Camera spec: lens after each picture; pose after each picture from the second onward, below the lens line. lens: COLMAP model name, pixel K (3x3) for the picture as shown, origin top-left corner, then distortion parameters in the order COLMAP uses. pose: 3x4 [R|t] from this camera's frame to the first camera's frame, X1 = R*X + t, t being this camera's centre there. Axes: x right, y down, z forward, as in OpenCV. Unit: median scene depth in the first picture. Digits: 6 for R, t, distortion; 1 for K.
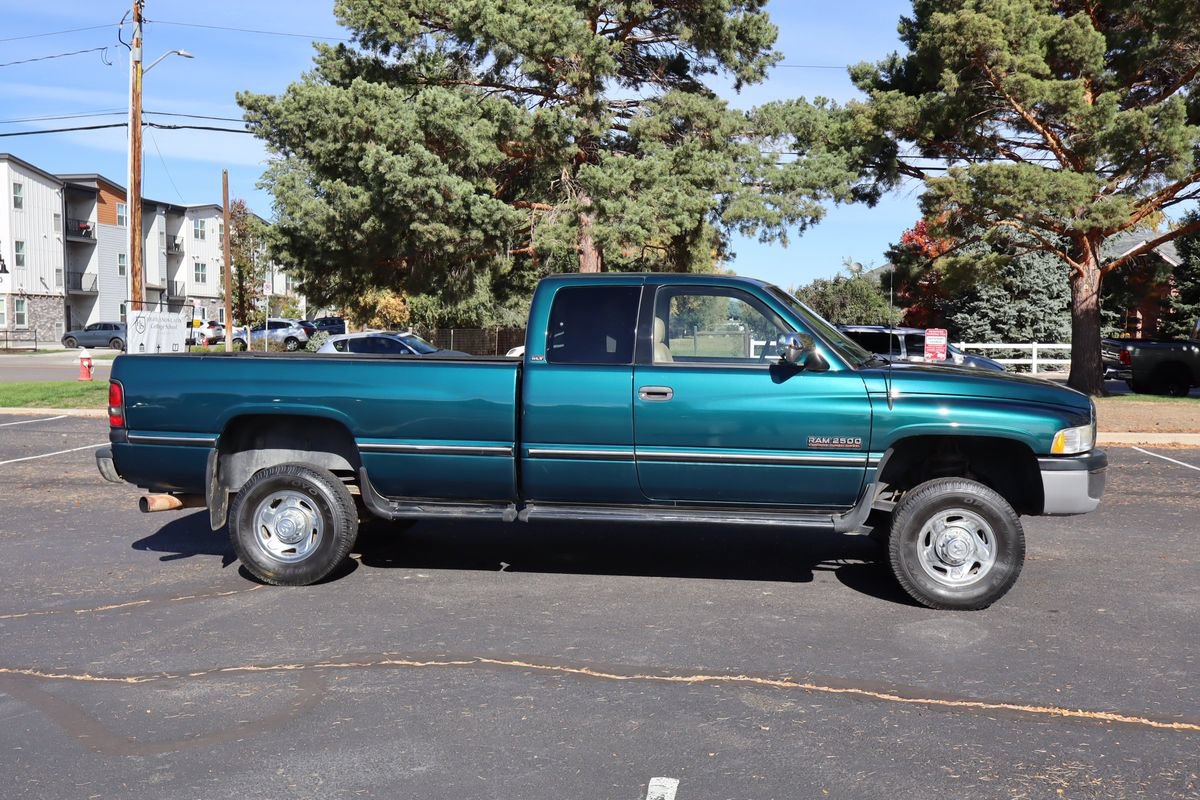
lens RADIAL K [[1244.2, 0, 623.4], [0, 1244.2, 398.7], [0, 0, 1]] dist [0.003054, 0.000000]
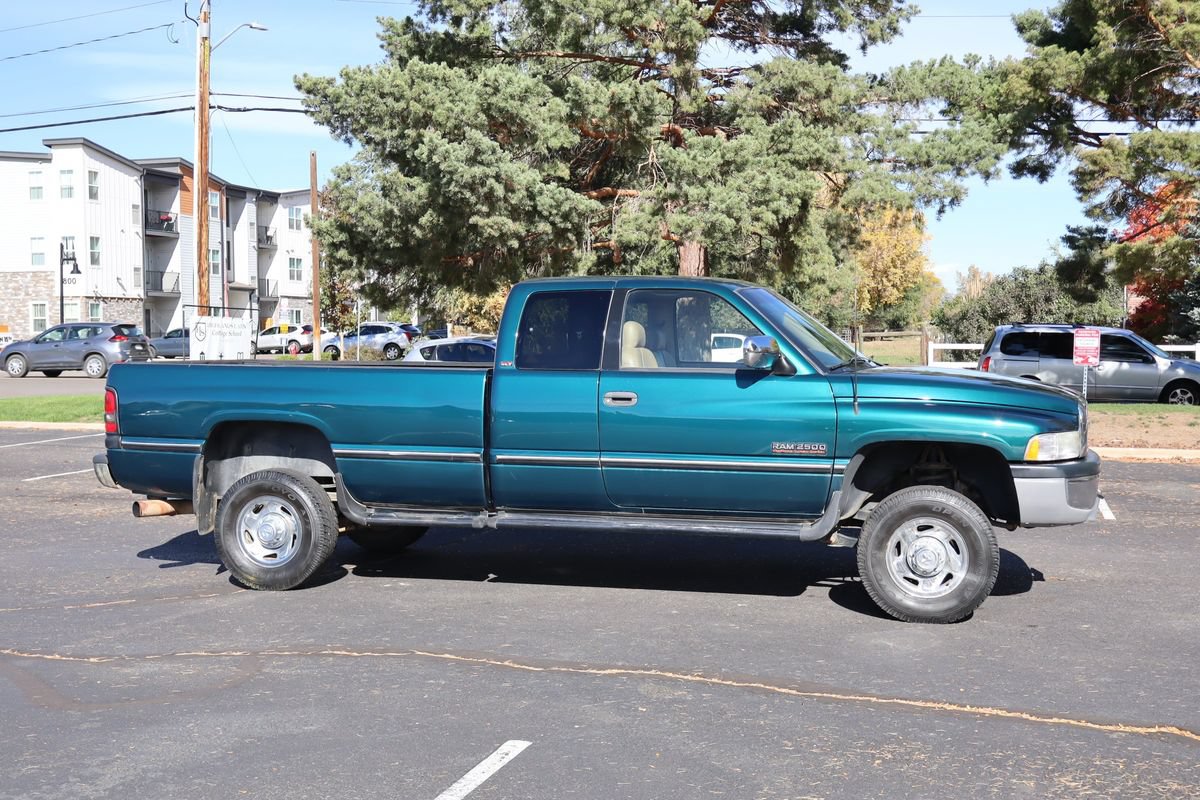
lens RADIAL K [[1572.4, 0, 617.7], [0, 1572.4, 395.8], [0, 0, 1]] dist [-0.017959, 0.000000]
pose [[0.990059, -0.002984, -0.140618, 0.095592], [0.000959, 0.999895, -0.014462, 0.005463], [0.140647, 0.014183, 0.989958, -0.113315]]
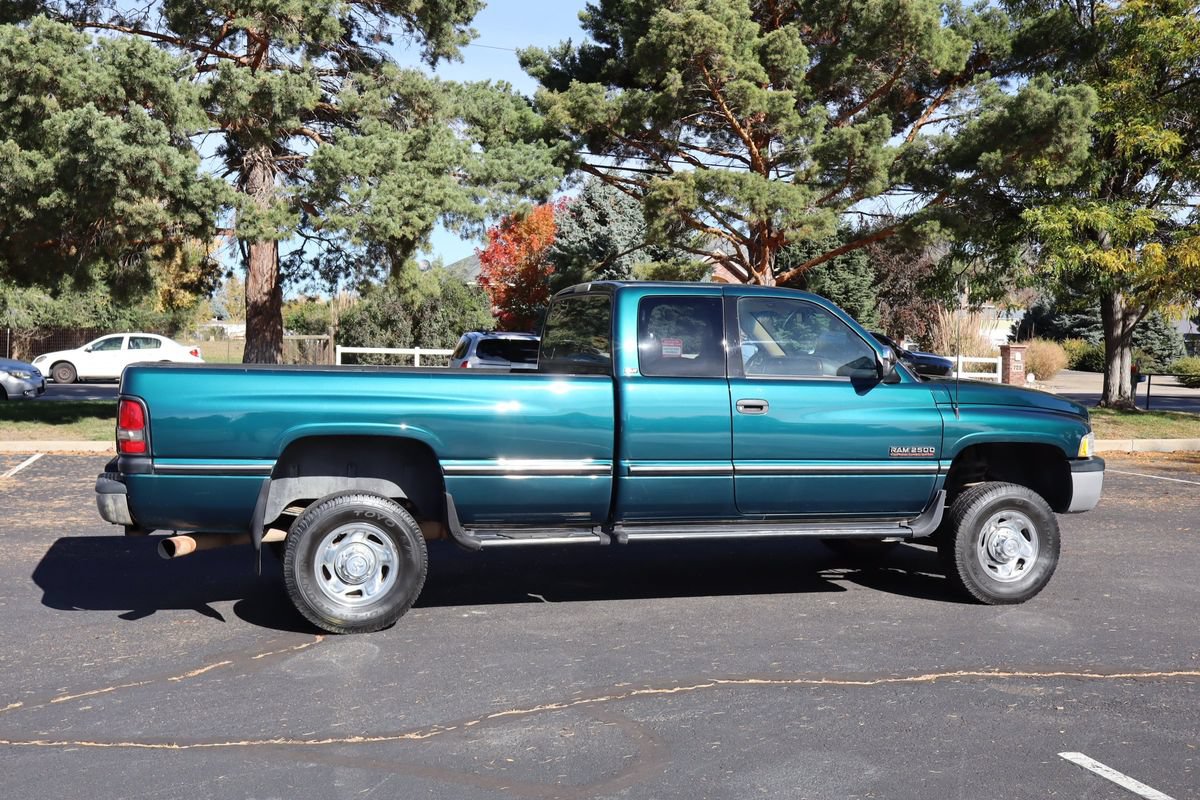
lens RADIAL K [[1425.5, 0, 678.6], [0, 1425.5, 418.0], [0, 0, 1]] dist [-0.011185, 0.000000]
pose [[0.899438, -0.013811, 0.436831, -0.249028], [0.012164, 0.999904, 0.006568, -0.001516], [-0.436880, -0.000594, 0.899520, 0.006564]]
